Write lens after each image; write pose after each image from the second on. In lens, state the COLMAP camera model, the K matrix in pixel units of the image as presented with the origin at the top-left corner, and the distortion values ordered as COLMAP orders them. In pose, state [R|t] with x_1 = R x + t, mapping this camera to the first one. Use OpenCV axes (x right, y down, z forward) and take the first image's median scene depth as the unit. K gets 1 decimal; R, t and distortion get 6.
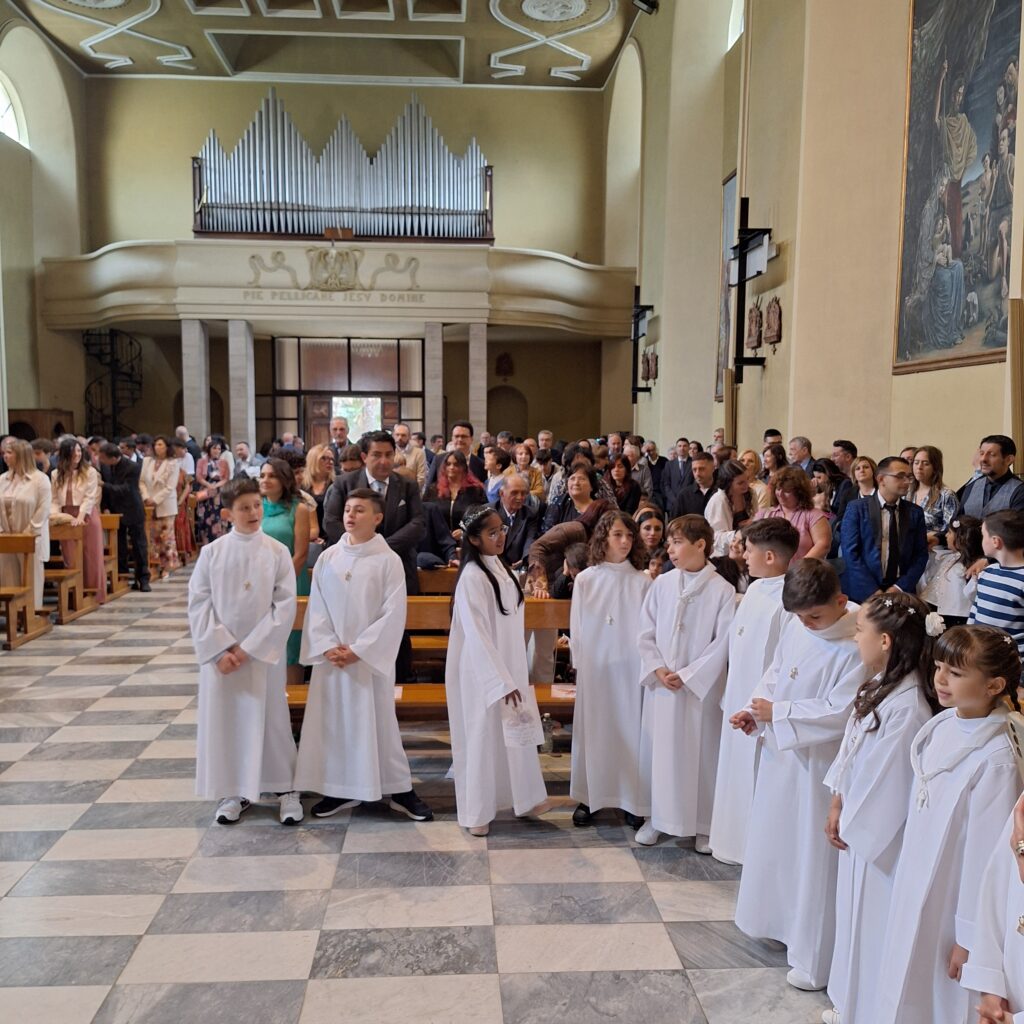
lens RADIAL K [[966.6, 0, 510.0], [0, 966.6, 519.6], [0, 0, 1]] dist [0.040042, 0.000000]
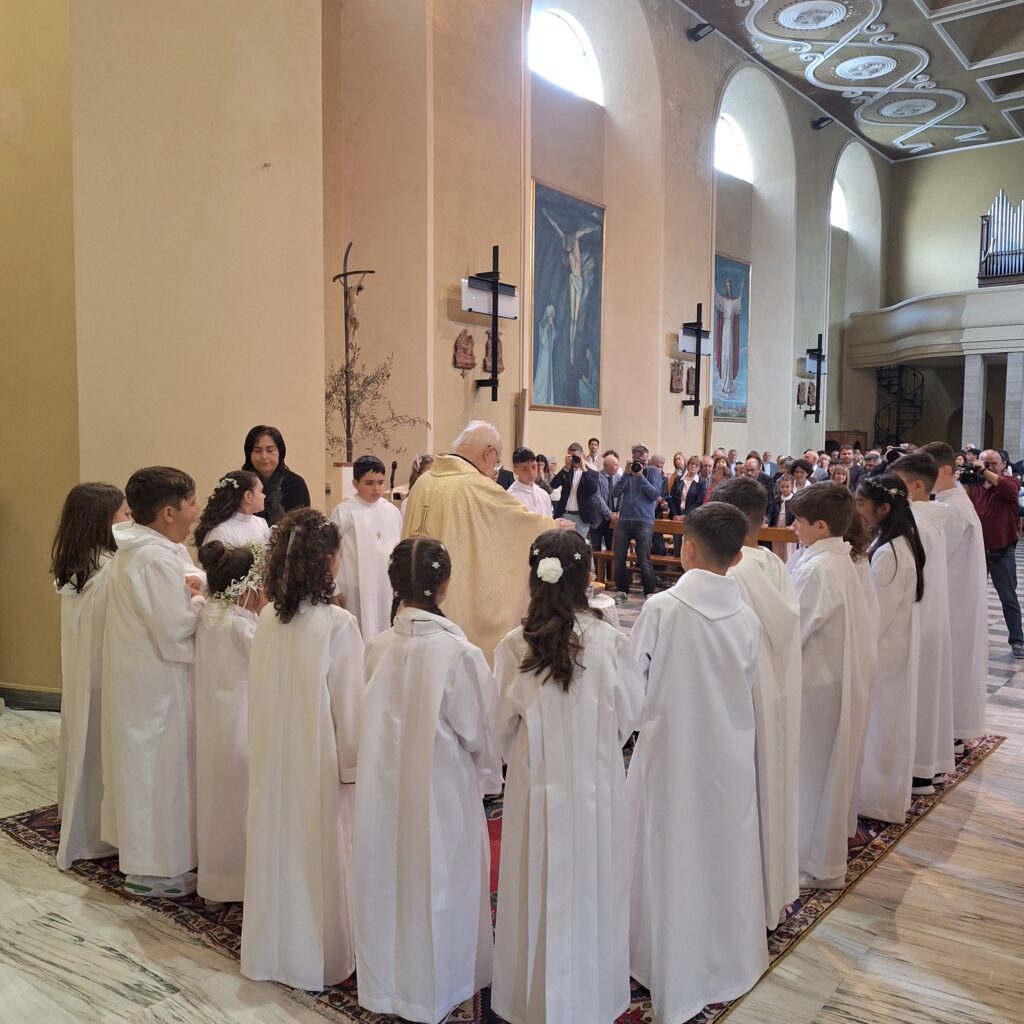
lens RADIAL K [[966.6, 0, 510.4], [0, 966.6, 504.1], [0, 0, 1]] dist [0.040042, 0.000000]
pose [[0.751660, 0.038829, -0.658407, 0.039505], [-0.056646, 0.998378, -0.005790, 0.016052], [0.657114, 0.041648, 0.752640, -0.255148]]
